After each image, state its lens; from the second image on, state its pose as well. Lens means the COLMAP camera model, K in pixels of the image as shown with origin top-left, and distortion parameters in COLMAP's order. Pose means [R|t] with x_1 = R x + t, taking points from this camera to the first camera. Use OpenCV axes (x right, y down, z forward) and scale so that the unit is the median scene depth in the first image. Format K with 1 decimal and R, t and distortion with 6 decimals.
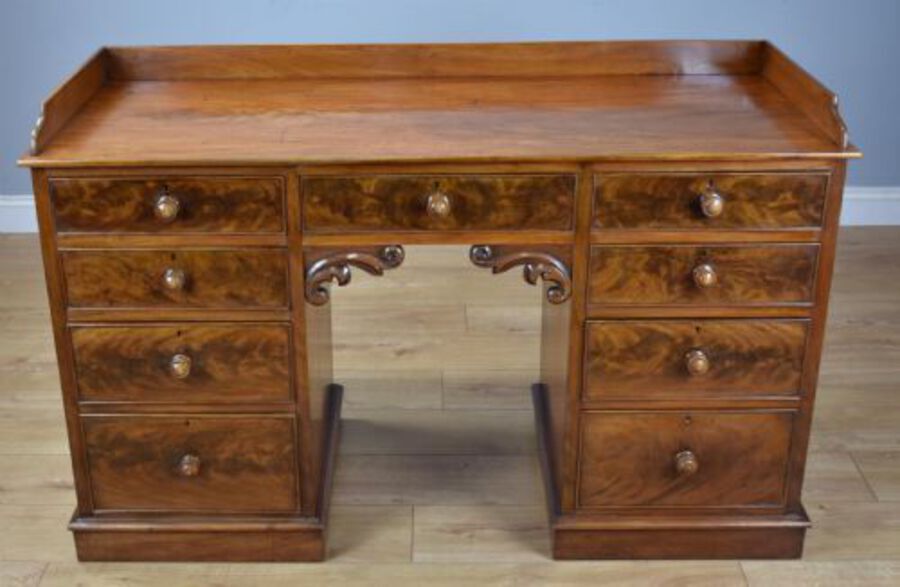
lens RADIAL K [[1234.9, 0, 410.0], [0, 1234.9, 302.3], [0, 0, 1]] dist [-0.028984, -0.027144]
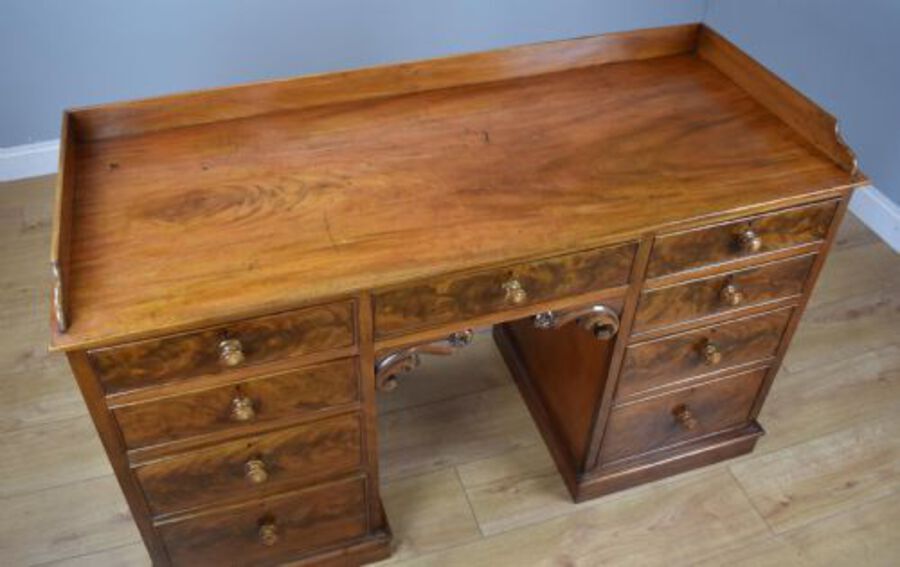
lens RADIAL K [[796.2, 0, 419.4], [0, 796.2, 239.8], [0, 0, 1]] dist [-0.083285, -0.005998]
pose [[0.952647, -0.178387, 0.246254, -0.188968], [0.108847, 0.956230, 0.271618, -0.289084], [-0.283928, -0.231952, 0.930367, 0.437857]]
